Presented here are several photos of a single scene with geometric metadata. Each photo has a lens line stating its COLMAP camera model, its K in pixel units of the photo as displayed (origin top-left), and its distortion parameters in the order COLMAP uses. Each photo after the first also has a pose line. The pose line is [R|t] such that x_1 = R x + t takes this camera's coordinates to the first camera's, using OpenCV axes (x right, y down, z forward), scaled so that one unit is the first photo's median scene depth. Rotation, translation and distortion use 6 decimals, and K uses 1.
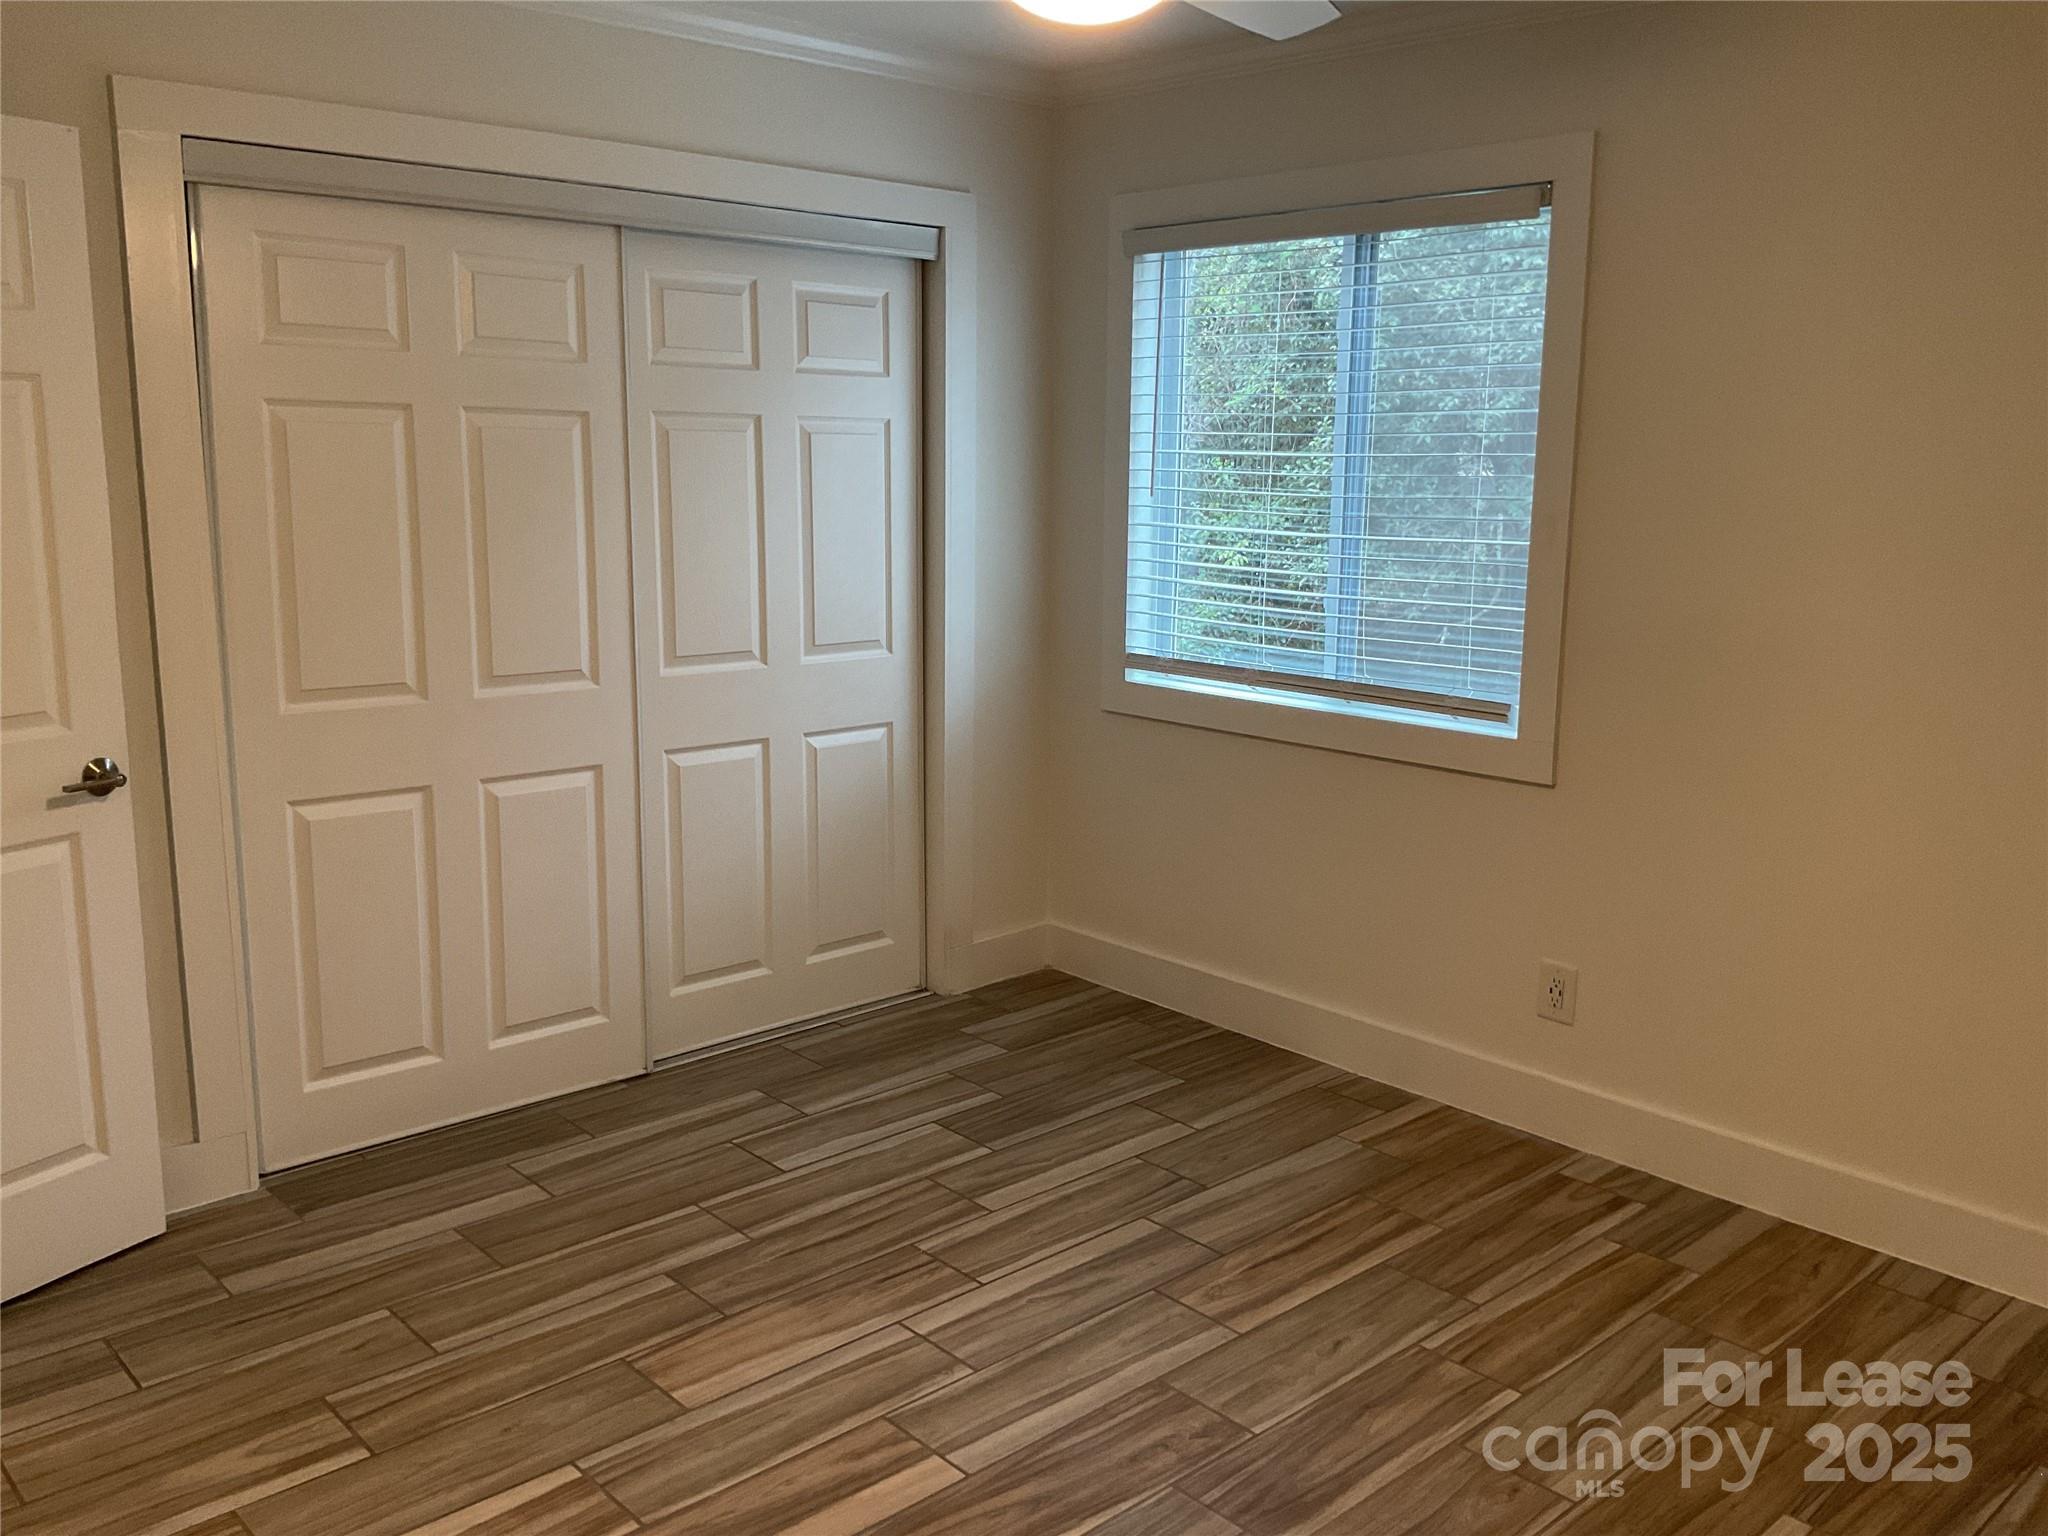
lens RADIAL K [[1712.3, 0, 1022.8], [0, 1712.3, 778.5], [0, 0, 1]] dist [0.076368, -0.136862]
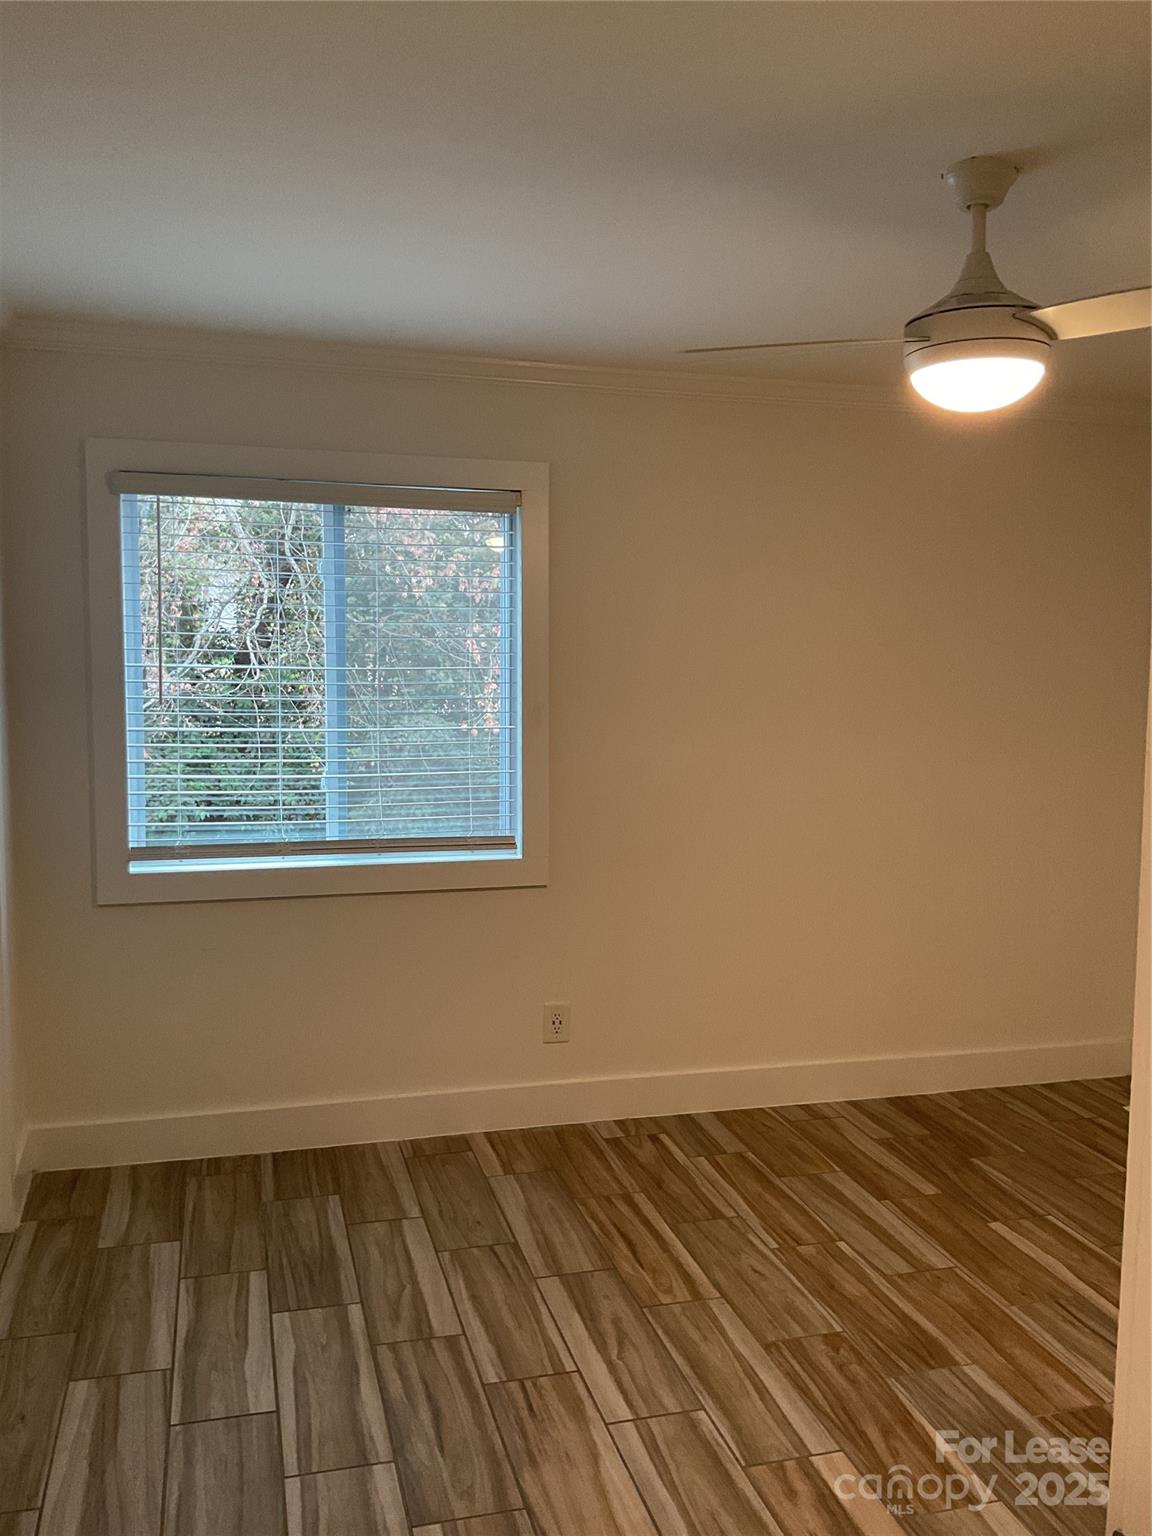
lens RADIAL K [[1284.2, 0, 587.5], [0, 1284.2, 761.3], [0, 0, 1]] dist [0.076368, -0.136862]
pose [[0.456743, -0.087262, 0.885308, -0.666213], [0.170035, 0.985393, 0.009404, -0.108550], [-0.873198, 0.146238, 0.464909, 0.447834]]
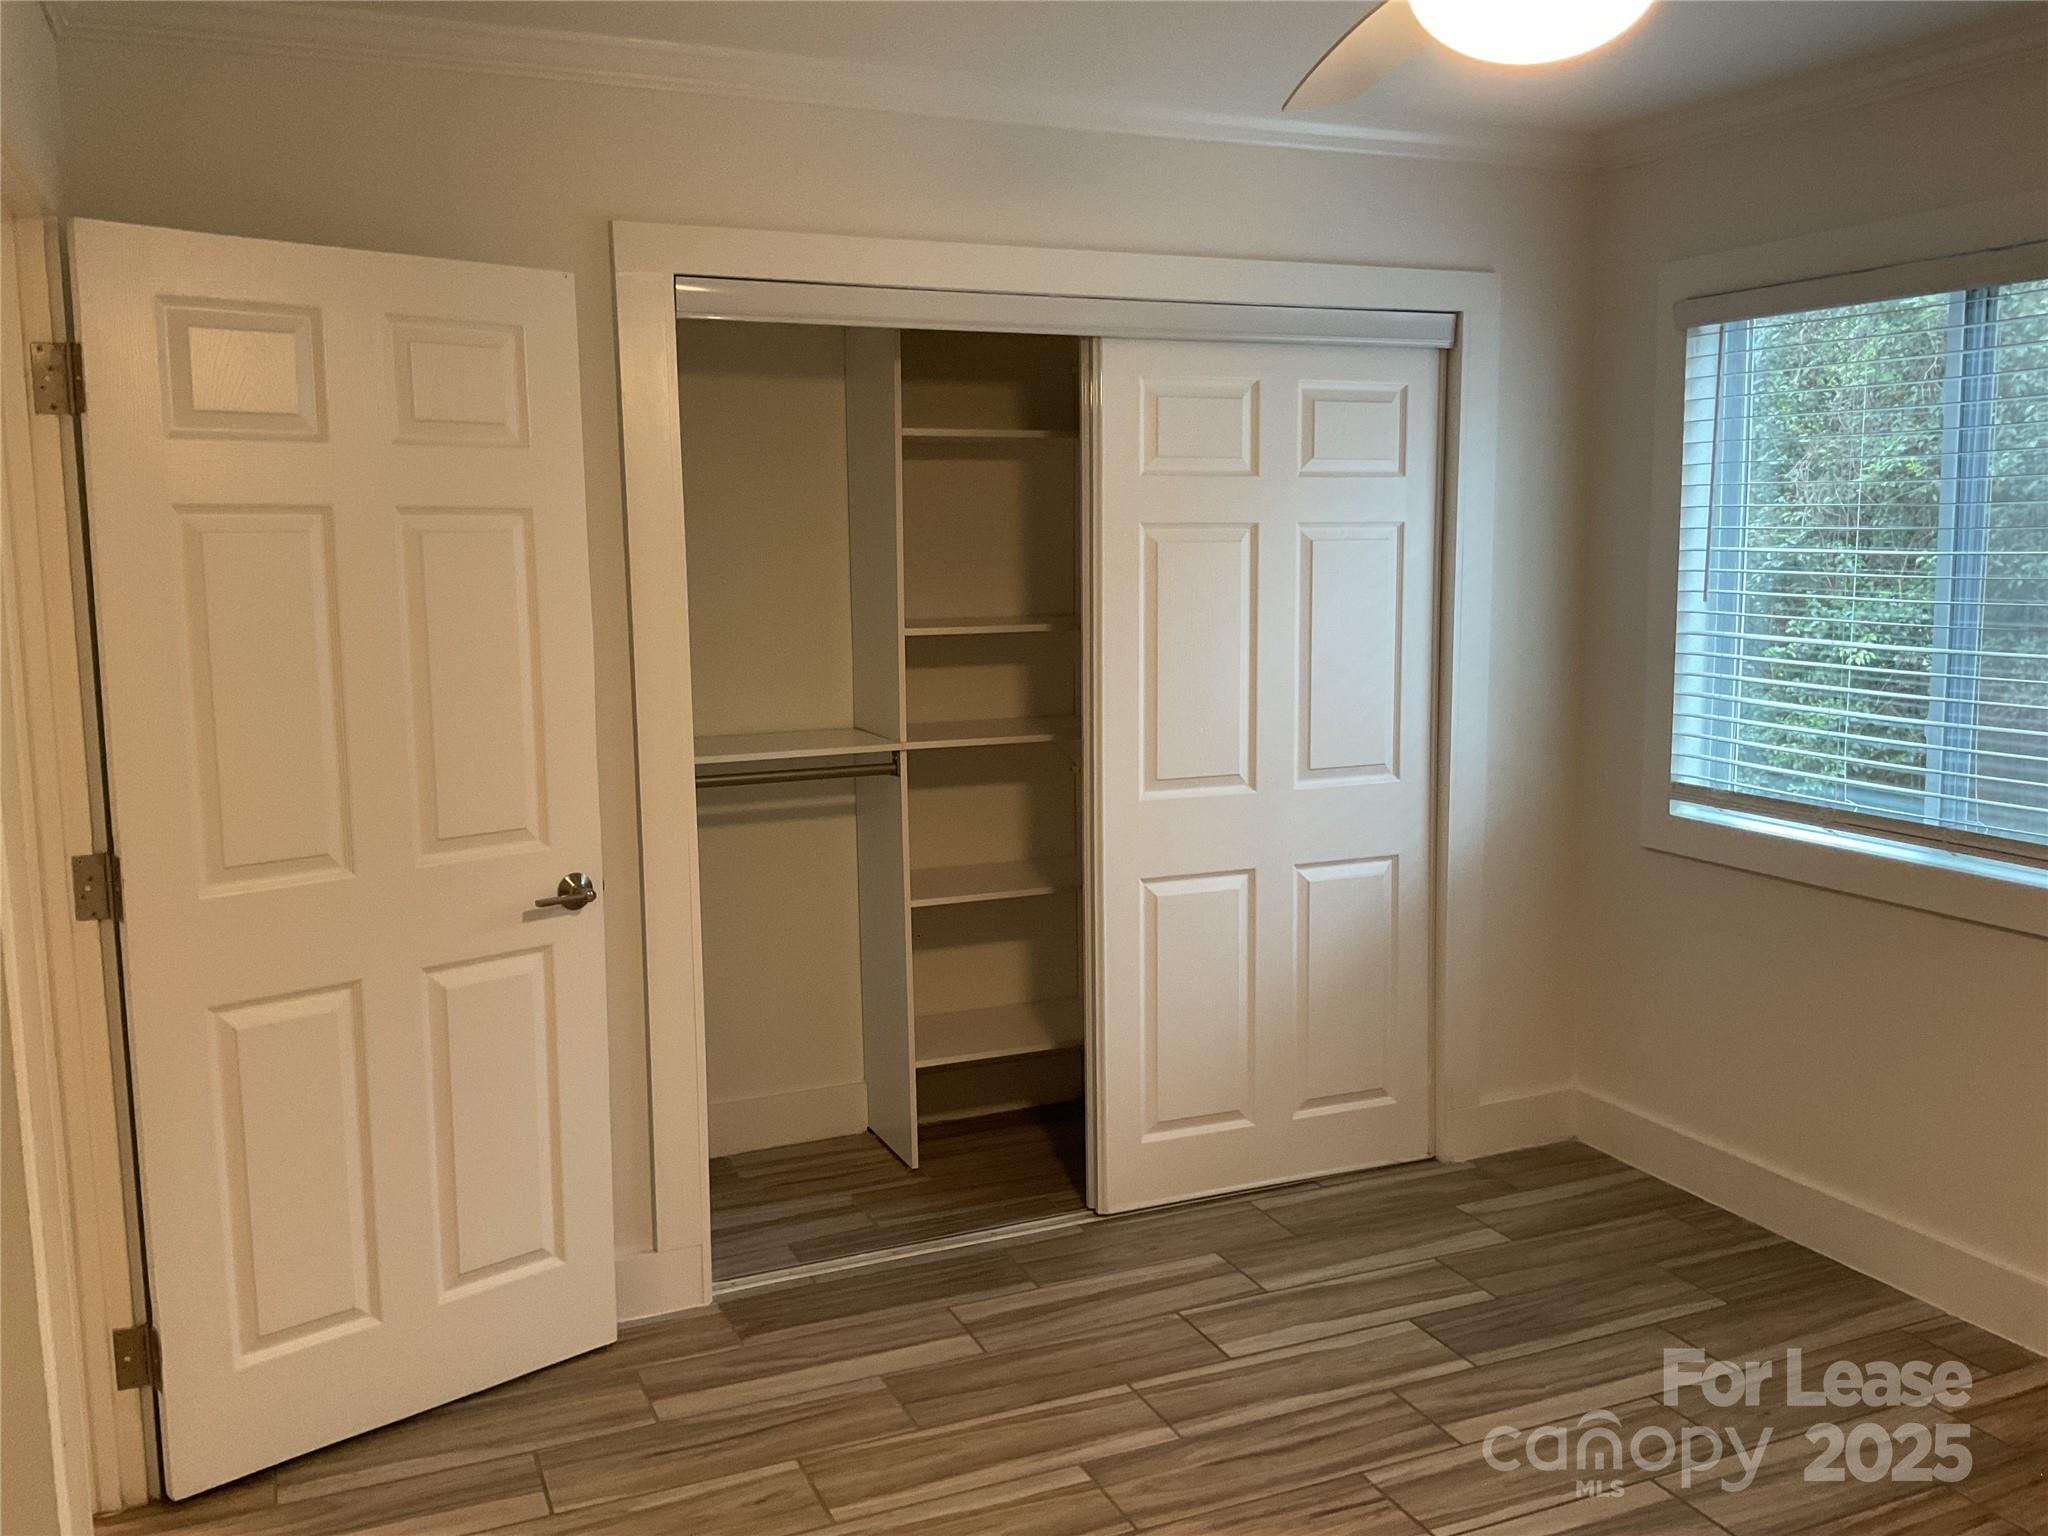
lens RADIAL K [[1712.3, 0, 1010.7], [0, 1712.3, 773.1], [0, 0, 1]] dist [0.076368, -0.136862]
pose [[0.942205, 0.022444, -0.334284, 0.047228], [-0.041809, 0.997831, -0.050846, -0.025341], [0.332418, 0.061883, 0.941100, 0.094635]]
